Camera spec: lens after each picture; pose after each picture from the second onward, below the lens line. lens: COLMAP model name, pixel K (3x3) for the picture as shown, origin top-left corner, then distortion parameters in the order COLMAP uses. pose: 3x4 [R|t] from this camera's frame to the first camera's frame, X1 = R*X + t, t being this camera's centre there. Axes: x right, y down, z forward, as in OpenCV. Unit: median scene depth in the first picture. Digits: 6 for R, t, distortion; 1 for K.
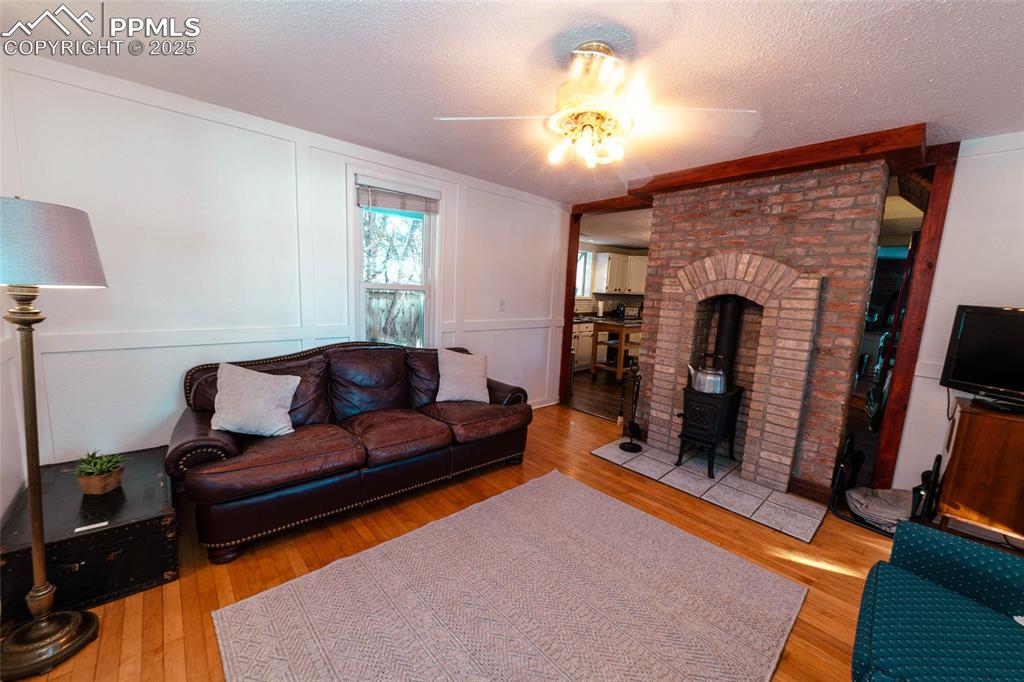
lens RADIAL K [[390.6, 0, 513.7], [0, 390.6, 345.4], [0, 0, 1]] dist [-0.009826, 0.000677]
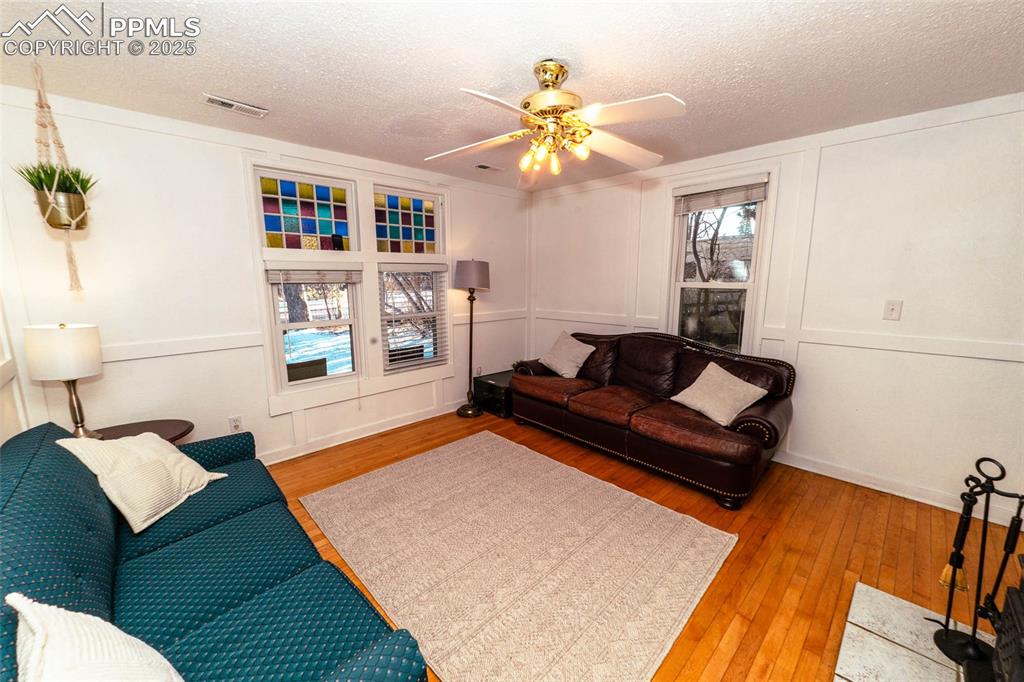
lens RADIAL K [[390.6, 0, 513.7], [0, 390.6, 345.4], [0, 0, 1]] dist [-0.009826, 0.000677]
pose [[0.029665, 0.130213, -0.991042, 0.778707], [-0.137767, 0.982549, 0.124973, -0.059421], [0.990020, 0.132825, 0.047086, 0.528077]]
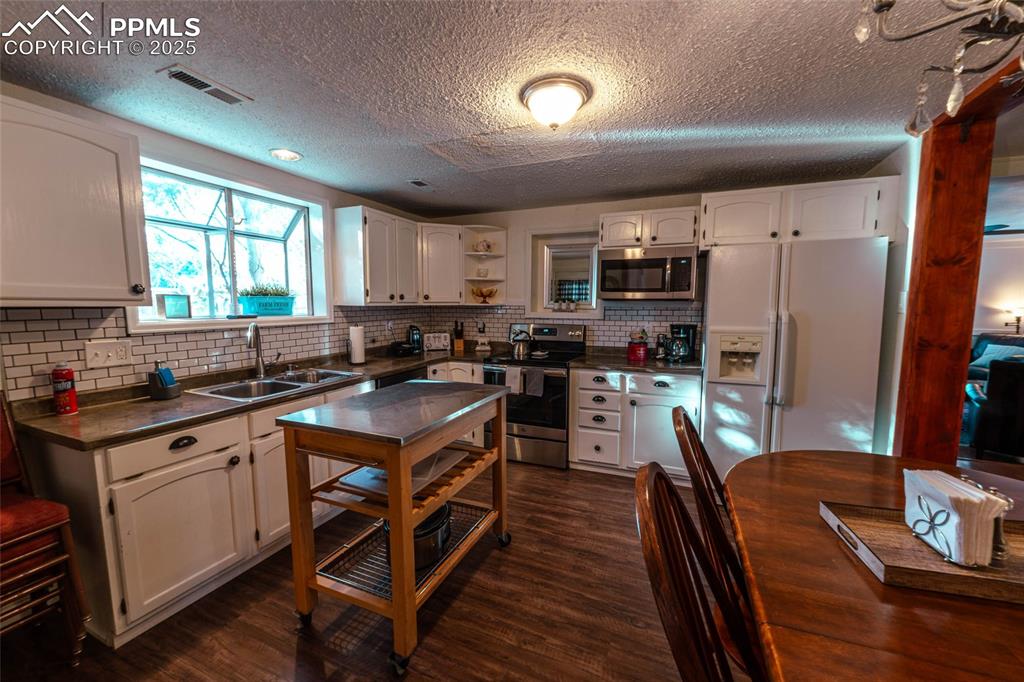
lens RADIAL K [[390.6, 0, 513.7], [0, 390.6, 345.4], [0, 0, 1]] dist [-0.009826, 0.000677]
pose [[0.906182, -0.084231, 0.414415, 0.533014], [0.098385, 0.995065, -0.012886, -0.187554], [-0.411285, 0.052449, 0.909997, 1.480310]]
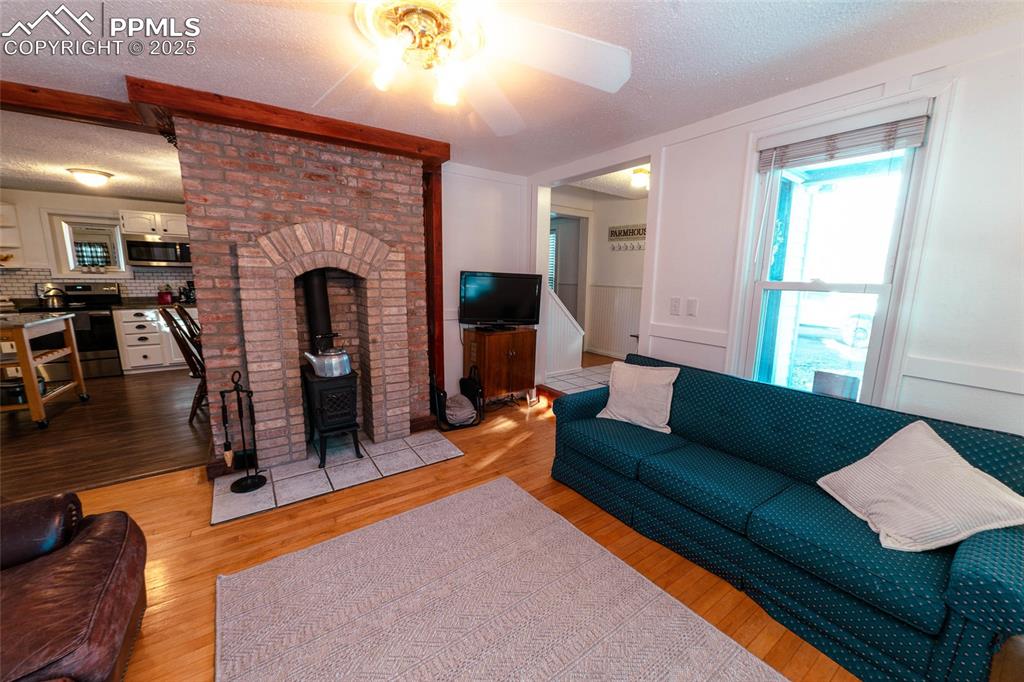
lens RADIAL K [[390.6, 0, 513.7], [0, 390.6, 345.4], [0, 0, 1]] dist [-0.009826, 0.000677]
pose [[0.121850, -0.219940, 0.967873, -0.334375], [0.133531, 0.969907, 0.203592, -0.081860], [-0.983525, 0.104434, 0.147552, 0.453348]]
